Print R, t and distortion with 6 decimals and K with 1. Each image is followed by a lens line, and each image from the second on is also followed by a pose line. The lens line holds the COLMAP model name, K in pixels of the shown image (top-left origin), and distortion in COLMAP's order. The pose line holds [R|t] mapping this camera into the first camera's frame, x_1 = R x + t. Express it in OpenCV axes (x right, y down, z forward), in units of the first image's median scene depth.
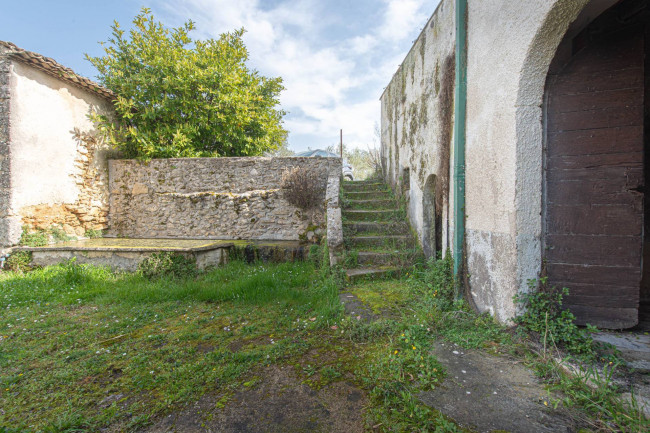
lens RADIAL K [[288.8, 0, 325.1], [0, 288.8, 213.4], [0, 0, 1]] dist [0.001320, 0.000160]
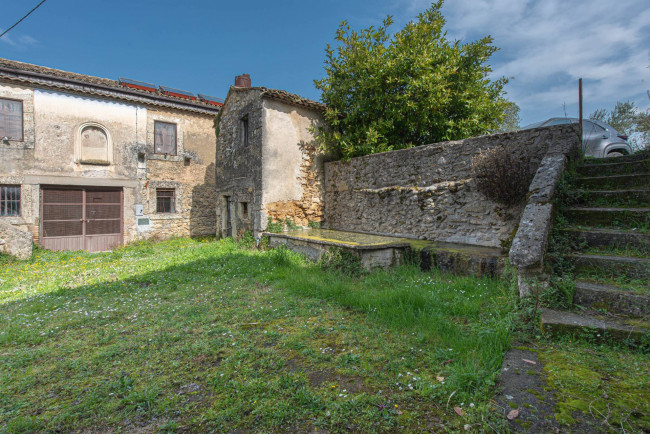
lens RADIAL K [[293.9, 0, 331.9], [0, 293.9, 200.3], [0, 0, 1]] dist [0.024852, -0.011334]
pose [[0.719909, -0.009615, -0.694002, 0.119122], [-0.007464, 0.999739, -0.021593, -0.007070], [0.694028, 0.020726, 0.719649, 0.168507]]
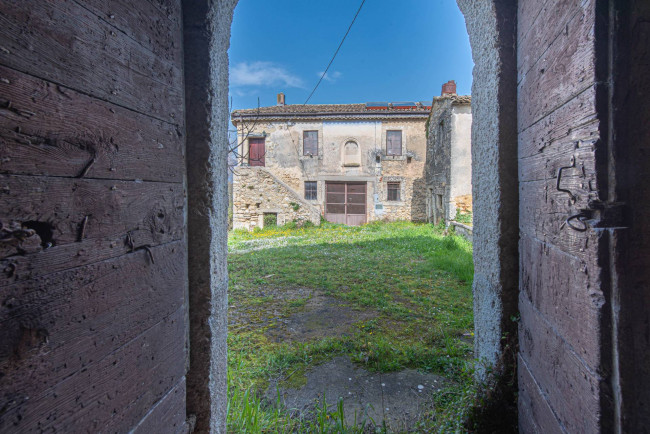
lens RADIAL K [[296.1, 0, 346.4], [0, 296.1, 191.7], [0, 0, 1]] dist [-0.000222, -0.000780]
pose [[0.062524, 0.004317, -0.998034, 0.439712], [-0.026749, 0.999639, 0.002649, -0.030094], [0.997685, 0.026530, 0.062617, 0.248671]]
